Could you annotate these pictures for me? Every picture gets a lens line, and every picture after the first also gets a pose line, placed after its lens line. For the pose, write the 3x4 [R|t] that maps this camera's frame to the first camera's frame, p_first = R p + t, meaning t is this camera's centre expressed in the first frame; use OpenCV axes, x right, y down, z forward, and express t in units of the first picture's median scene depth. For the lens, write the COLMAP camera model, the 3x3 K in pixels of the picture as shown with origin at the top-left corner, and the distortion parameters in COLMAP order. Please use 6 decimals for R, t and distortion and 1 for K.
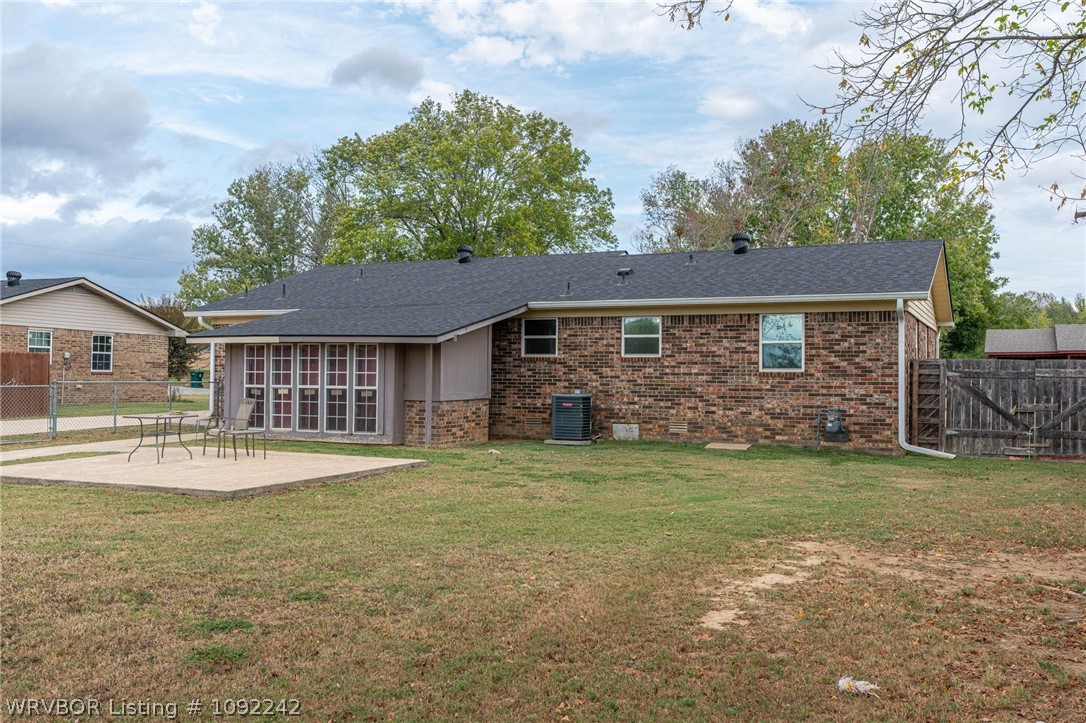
lens RADIAL K [[986.2, 0, 538.3], [0, 986.2, 359.5], [0, 0, 1]] dist [0.017591, 0.000000]
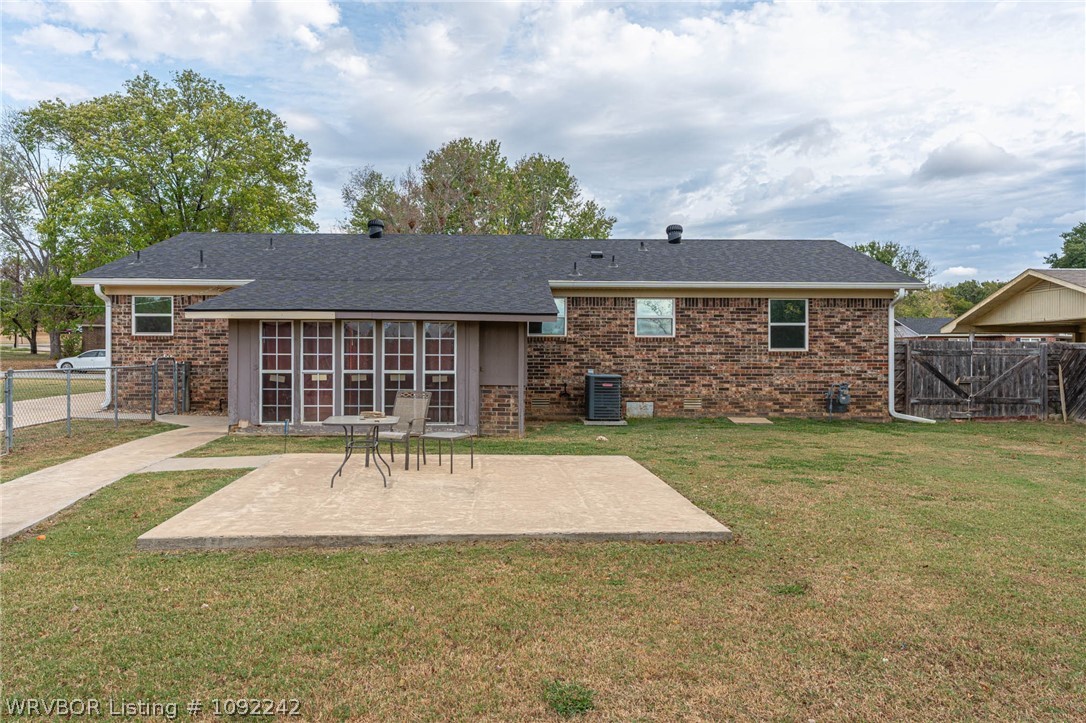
lens RADIAL K [[808.1, 0, 537.6], [0, 808.1, 356.8], [0, 0, 1]] dist [0.018952, -0.016549]
pose [[0.892611, -0.008771, 0.450742, -0.404546], [-0.003725, 0.999633, 0.026829, -0.004387], [-0.450812, -0.025627, 0.892251, 0.309765]]
